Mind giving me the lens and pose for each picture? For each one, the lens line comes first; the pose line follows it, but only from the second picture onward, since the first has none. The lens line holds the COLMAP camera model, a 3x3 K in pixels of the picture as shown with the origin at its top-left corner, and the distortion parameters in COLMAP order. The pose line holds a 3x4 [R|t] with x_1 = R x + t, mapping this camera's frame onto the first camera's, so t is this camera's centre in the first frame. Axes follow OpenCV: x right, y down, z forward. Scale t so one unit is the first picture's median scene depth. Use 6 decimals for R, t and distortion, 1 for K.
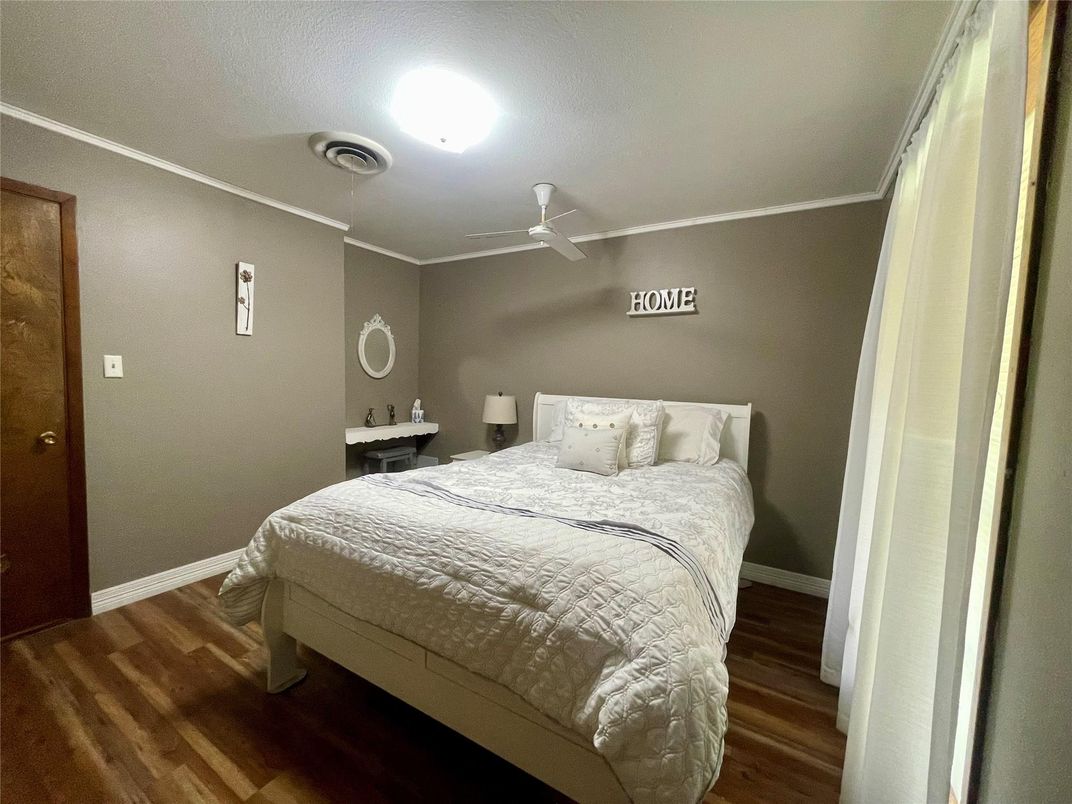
lens RADIAL K [[432.7, 0, 531.0], [0, 432.7, 403.6], [0, 0, 1]] dist [-0.002485, -0.000168]
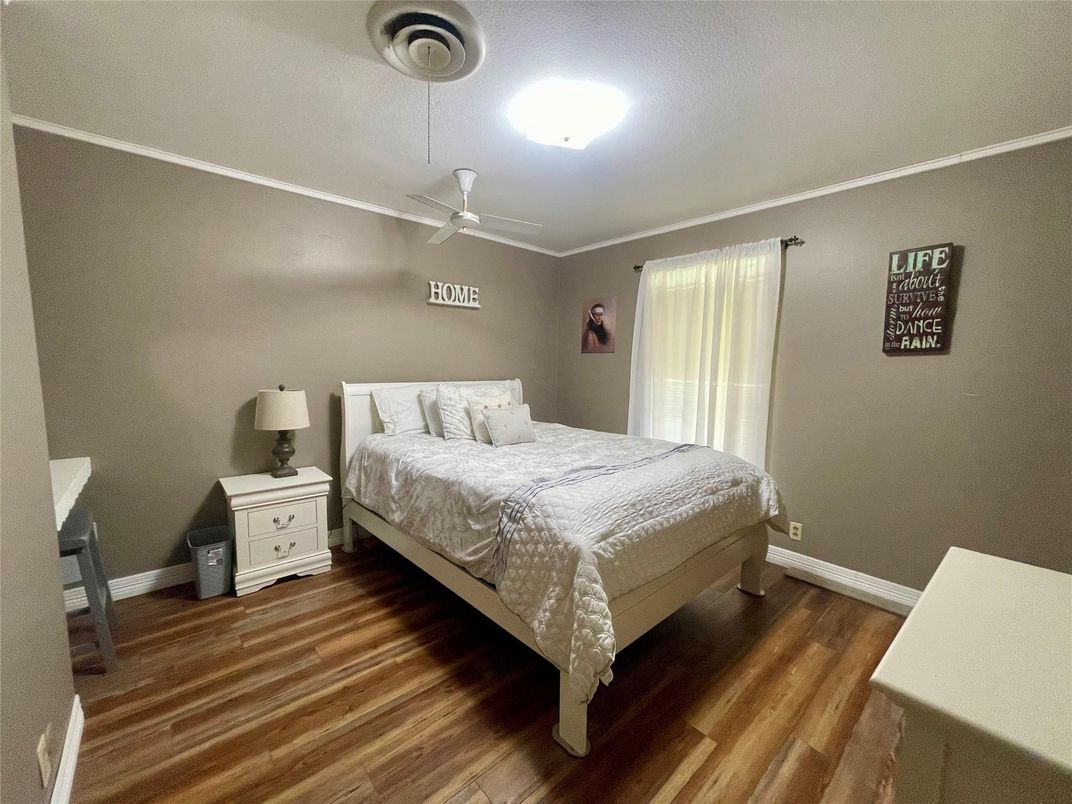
lens RADIAL K [[432.7, 0, 531.3], [0, 432.7, 406.8], [0, 0, 1]] dist [-0.002485, -0.000168]
pose [[0.291480, -0.121480, 0.948832, -0.781899], [0.054829, 0.992394, 0.110213, -0.058193], [-0.955004, 0.019899, 0.295924, 0.484033]]
